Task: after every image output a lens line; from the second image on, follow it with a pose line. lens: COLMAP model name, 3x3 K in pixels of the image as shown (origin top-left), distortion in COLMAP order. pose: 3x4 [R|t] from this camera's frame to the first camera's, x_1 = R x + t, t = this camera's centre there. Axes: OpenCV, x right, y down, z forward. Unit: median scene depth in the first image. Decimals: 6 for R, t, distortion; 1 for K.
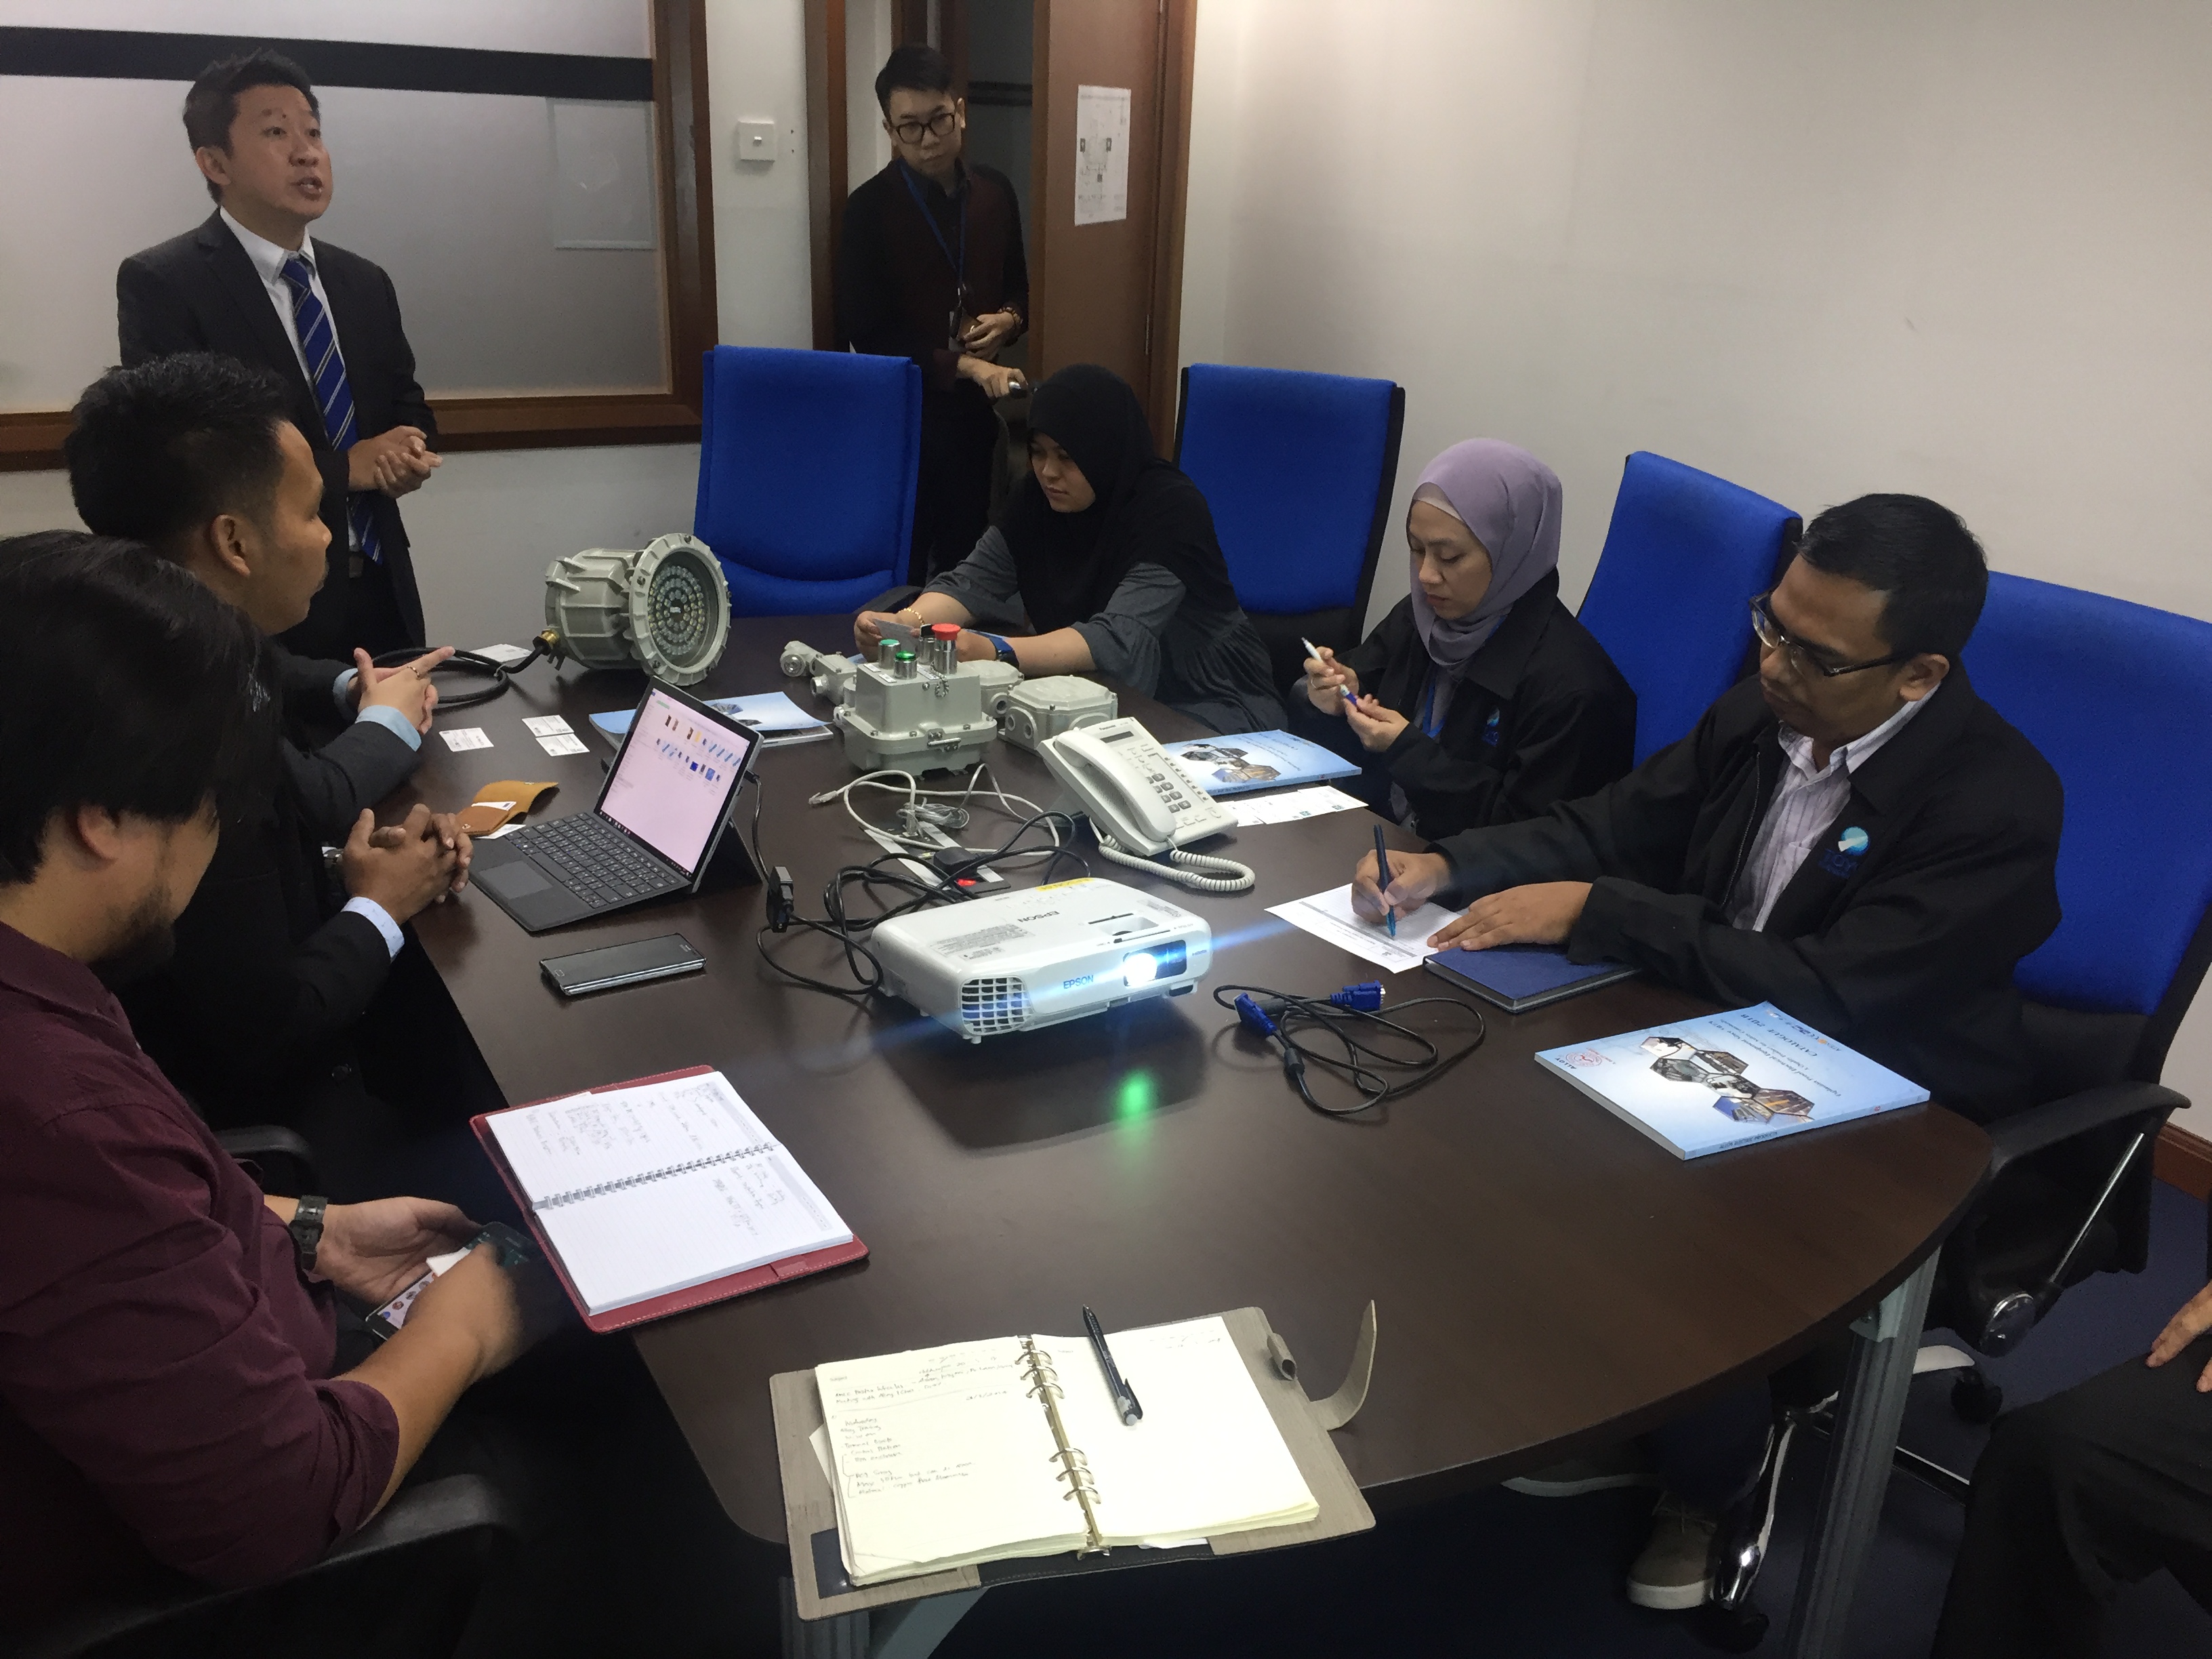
lens RADIAL K [[1895.4, 0, 1052.9], [0, 1895.4, 834.6], [0, 0, 1]] dist [0.065193, -0.112777]
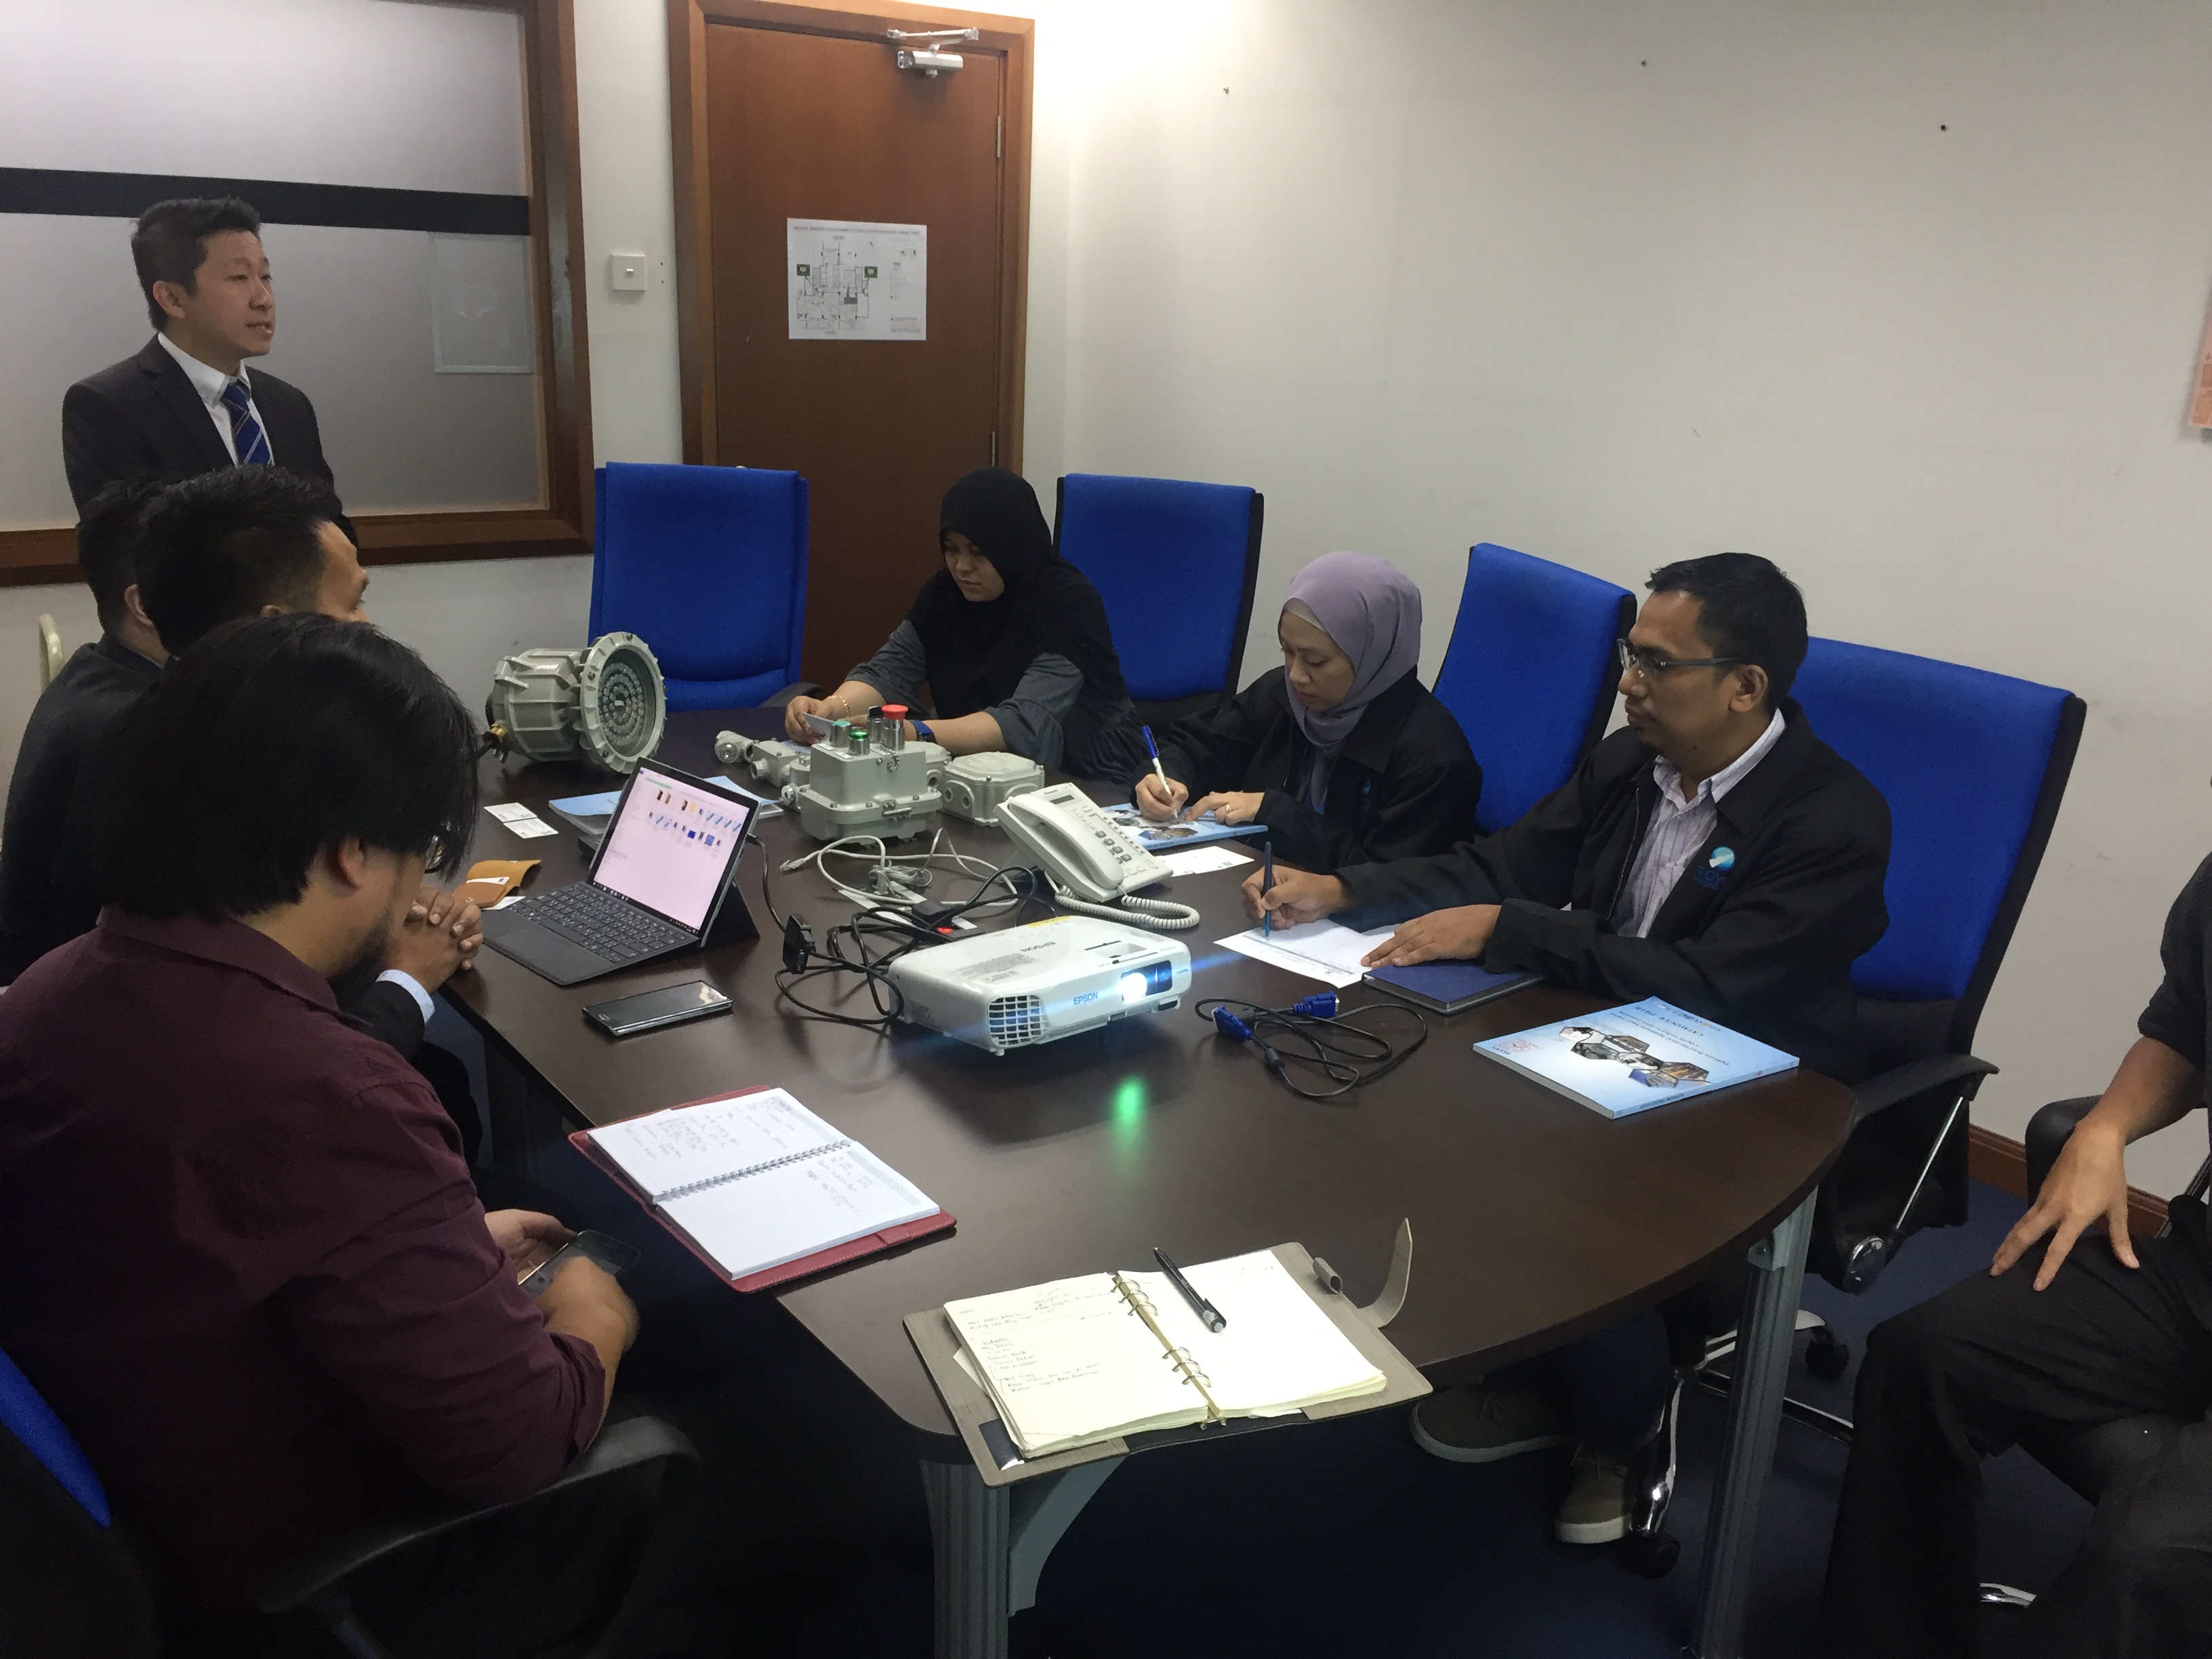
lens RADIAL K [[1895.4, 0, 1052.9], [0, 1895.4, 834.6], [0, 0, 1]] dist [0.065193, -0.112777]
pose [[0.993042, -0.033199, 0.112984, -0.100827], [0.039912, 0.997537, -0.057679, 0.034007], [-0.110791, 0.061788, 0.991921, -0.104884]]
